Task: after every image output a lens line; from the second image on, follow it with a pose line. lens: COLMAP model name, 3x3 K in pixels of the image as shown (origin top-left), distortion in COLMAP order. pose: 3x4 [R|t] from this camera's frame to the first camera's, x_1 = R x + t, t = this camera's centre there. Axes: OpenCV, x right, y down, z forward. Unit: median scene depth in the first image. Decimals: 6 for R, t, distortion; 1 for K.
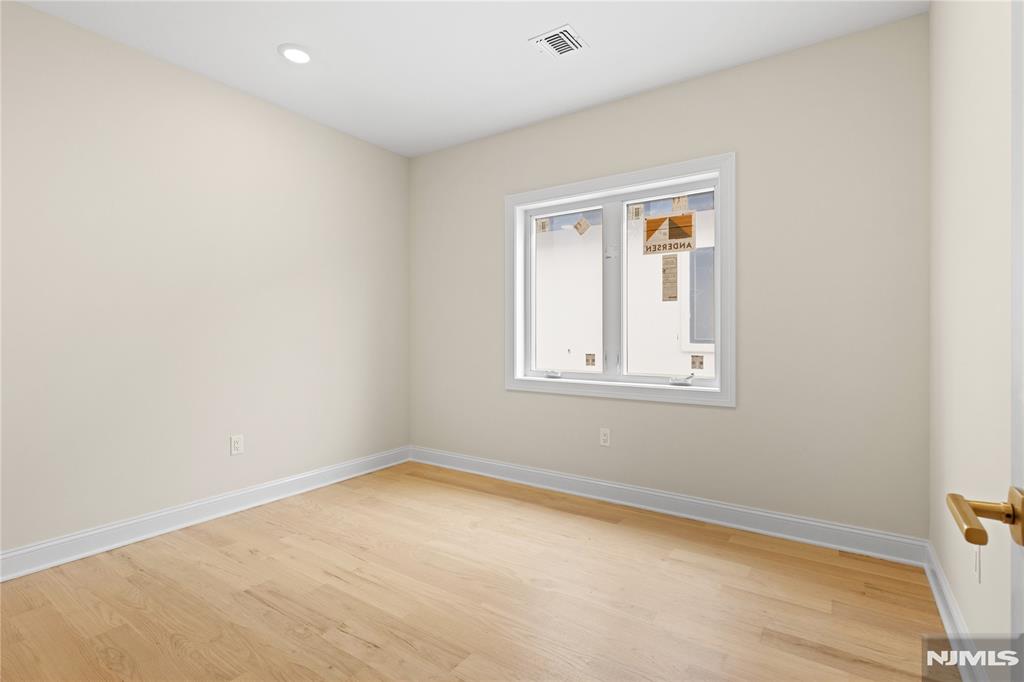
lens RADIAL K [[486.7, 0, 517.6], [0, 486.7, 332.4], [0, 0, 1]] dist [-0.003705, -0.000406]
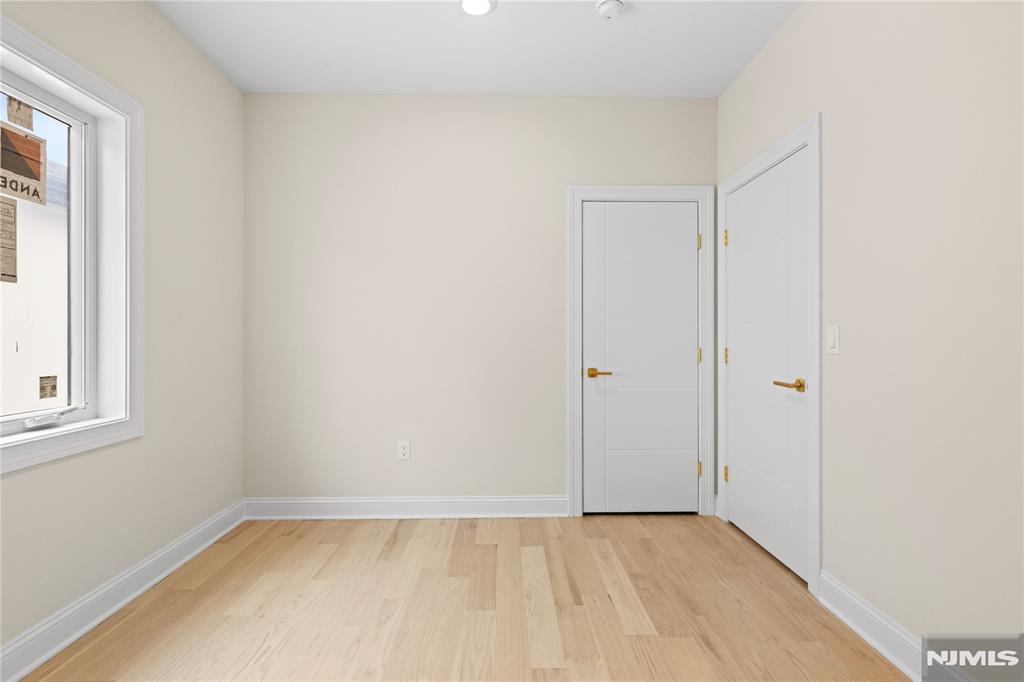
lens RADIAL K [[486.7, 0, 517.6], [0, 486.7, 332.4], [0, 0, 1]] dist [-0.003705, -0.000406]
pose [[-0.576855, 0.005423, 0.816829, -0.473928], [0.002890, 0.999985, -0.004598, -0.003411], [-0.816841, -0.000292, -0.576862, 0.859974]]
